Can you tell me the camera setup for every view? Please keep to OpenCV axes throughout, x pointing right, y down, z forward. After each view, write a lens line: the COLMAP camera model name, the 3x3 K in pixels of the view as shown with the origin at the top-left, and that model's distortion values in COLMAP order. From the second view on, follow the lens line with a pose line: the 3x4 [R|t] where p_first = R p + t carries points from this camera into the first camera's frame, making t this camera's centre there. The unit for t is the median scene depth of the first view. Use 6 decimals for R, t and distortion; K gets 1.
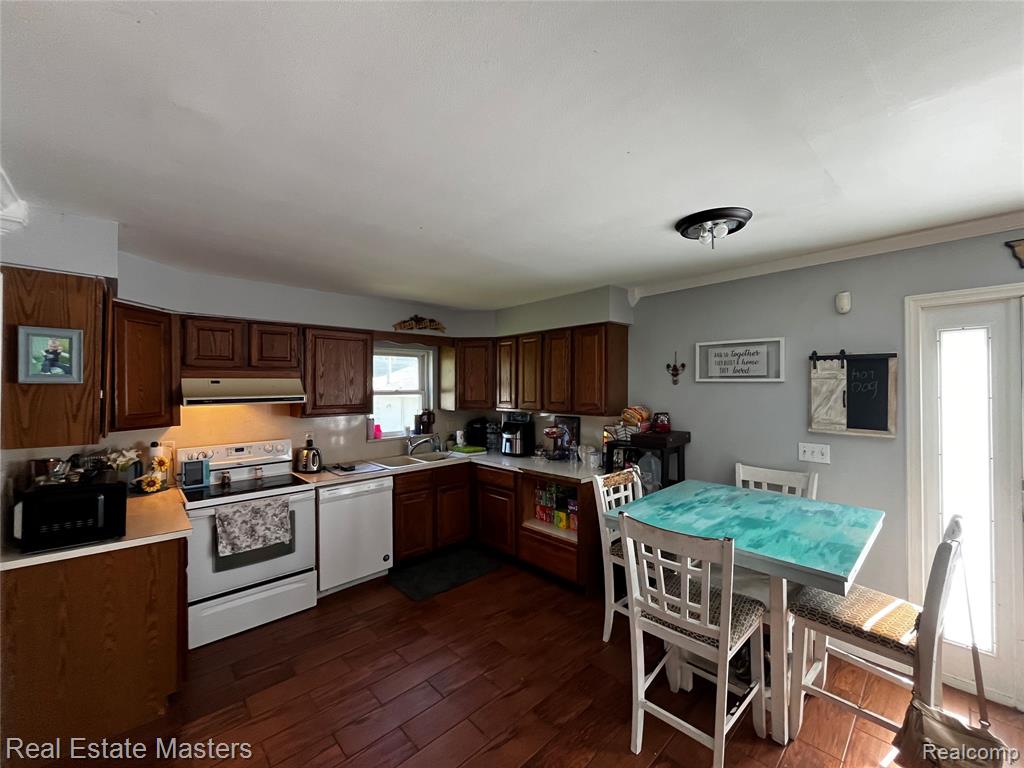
lens RADIAL K [[416.8, 0, 509.7], [0, 416.8, 384.4], [0, 0, 1]] dist [0.000629, -0.000046]
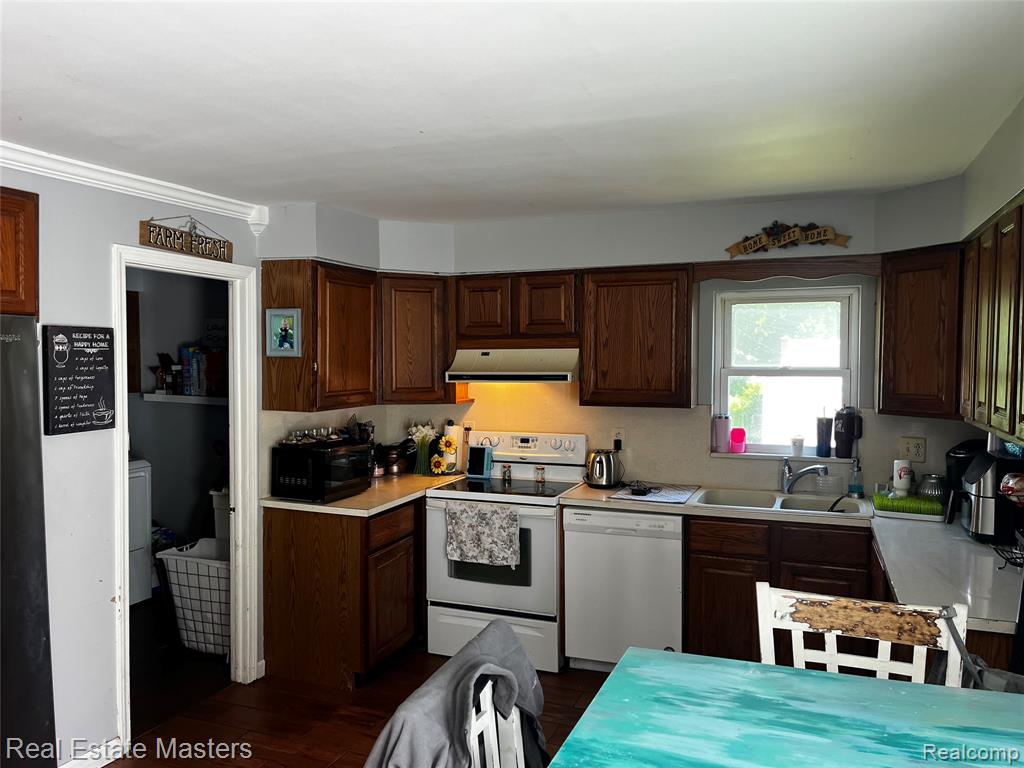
lens RADIAL K [[776.5, 0, 512.4], [0, 776.5, 387.0], [0, 0, 1]] dist [0.054984, -0.004083]
pose [[0.428148, 0.040675, -0.902793, 0.708502], [0.001318, 0.998957, 0.045632, -0.009878], [0.903708, -0.020728, 0.427648, 0.400449]]
